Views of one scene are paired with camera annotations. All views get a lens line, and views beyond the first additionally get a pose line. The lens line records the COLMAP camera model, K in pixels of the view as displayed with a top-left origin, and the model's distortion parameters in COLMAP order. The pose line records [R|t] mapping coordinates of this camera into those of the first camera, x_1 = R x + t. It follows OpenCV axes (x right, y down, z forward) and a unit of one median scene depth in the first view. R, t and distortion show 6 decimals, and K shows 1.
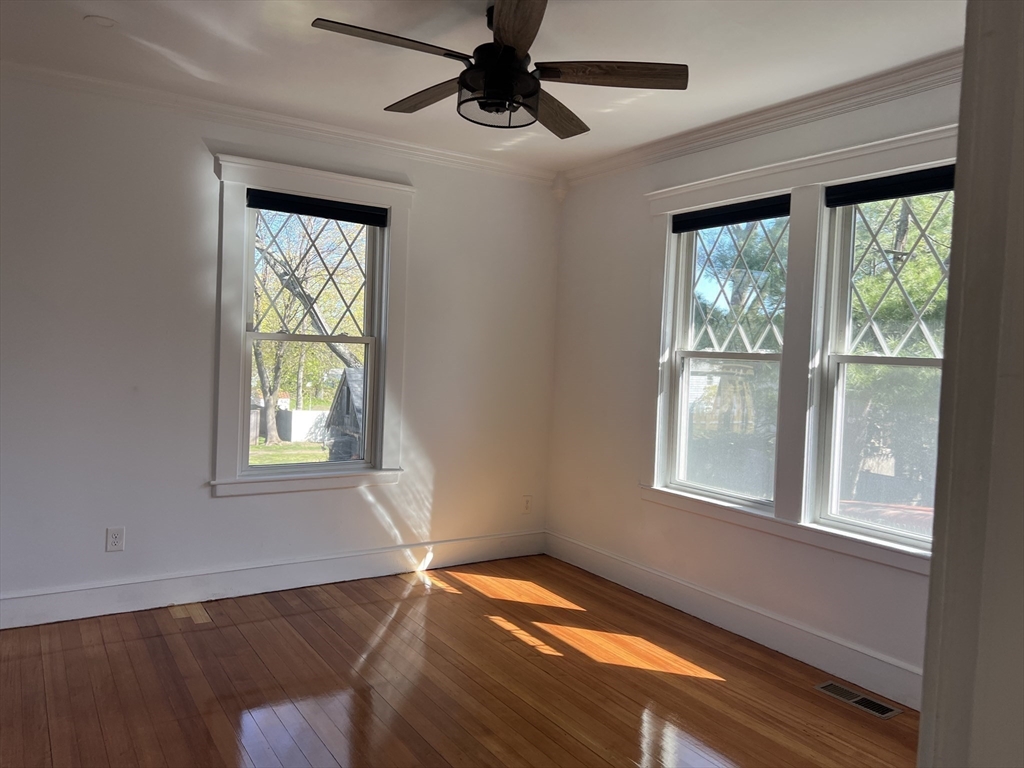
lens RADIAL K [[774.0, 0, 511.9], [0, 774.0, 381.0], [0, 0, 1]] dist [0.062568, -0.070248]
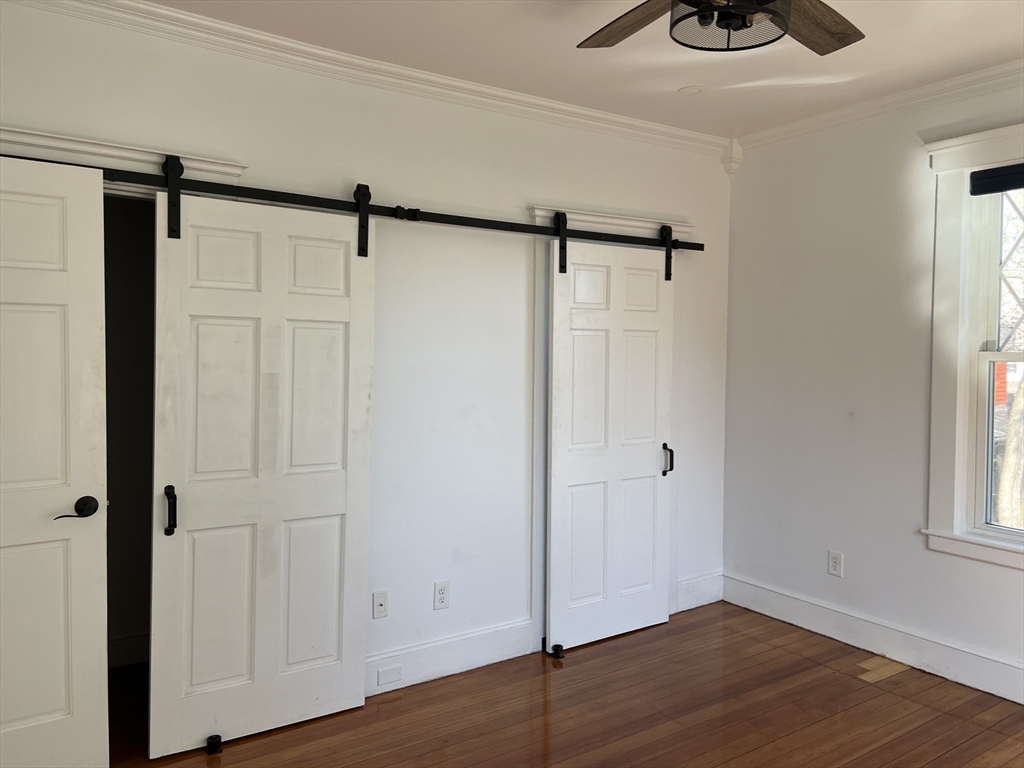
lens RADIAL K [[774.0, 0, 512.5], [0, 774.0, 379.0], [0, 0, 1]] dist [0.062568, -0.070248]
pose [[0.024056, 0.004740, -0.999699, 0.470910], [-0.050395, 0.998723, 0.003523, -0.015532], [0.998440, 0.050296, 0.024265, 0.542263]]
